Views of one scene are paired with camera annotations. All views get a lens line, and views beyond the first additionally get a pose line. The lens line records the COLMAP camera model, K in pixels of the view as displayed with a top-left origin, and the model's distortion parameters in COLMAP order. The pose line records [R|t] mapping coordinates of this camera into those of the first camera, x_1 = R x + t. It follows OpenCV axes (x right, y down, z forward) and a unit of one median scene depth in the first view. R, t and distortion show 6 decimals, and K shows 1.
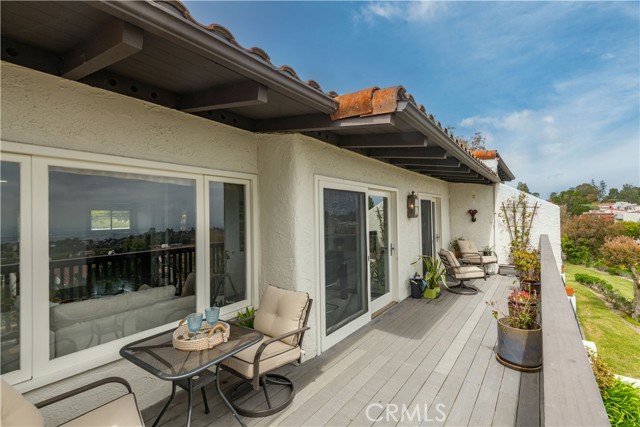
lens RADIAL K [[288.7, 0, 316.8], [0, 288.7, 210.2], [0, 0, 1]] dist [0.000171, -0.000018]
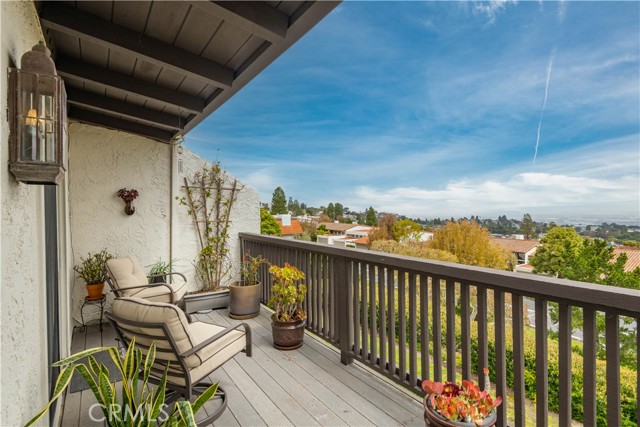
lens RADIAL K [[333.2, 0, 317.3], [0, 333.2, 211.8], [0, 0, 1]] dist [-0.000684, -0.001520]
pose [[0.325667, 0.004768, 0.945473, 0.141960], [-0.010613, 0.999943, -0.001387, 0.035301], [-0.945425, -0.009582, 0.325699, 0.585909]]
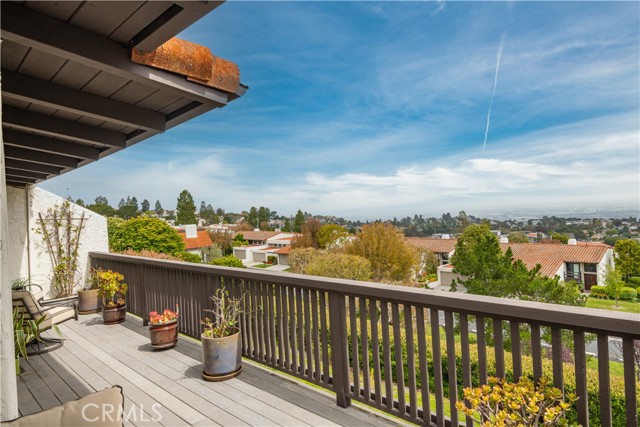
lens RADIAL K [[399.6, 0, 324.7], [0, 399.6, 212.2], [0, 0, 1]] dist [0.001855, -0.009016]
pose [[0.119103, 0.004697, 0.992871, -0.252601], [0.033424, 0.999403, -0.008737, 0.002658], [-0.992319, 0.034226, 0.118875, 0.198144]]
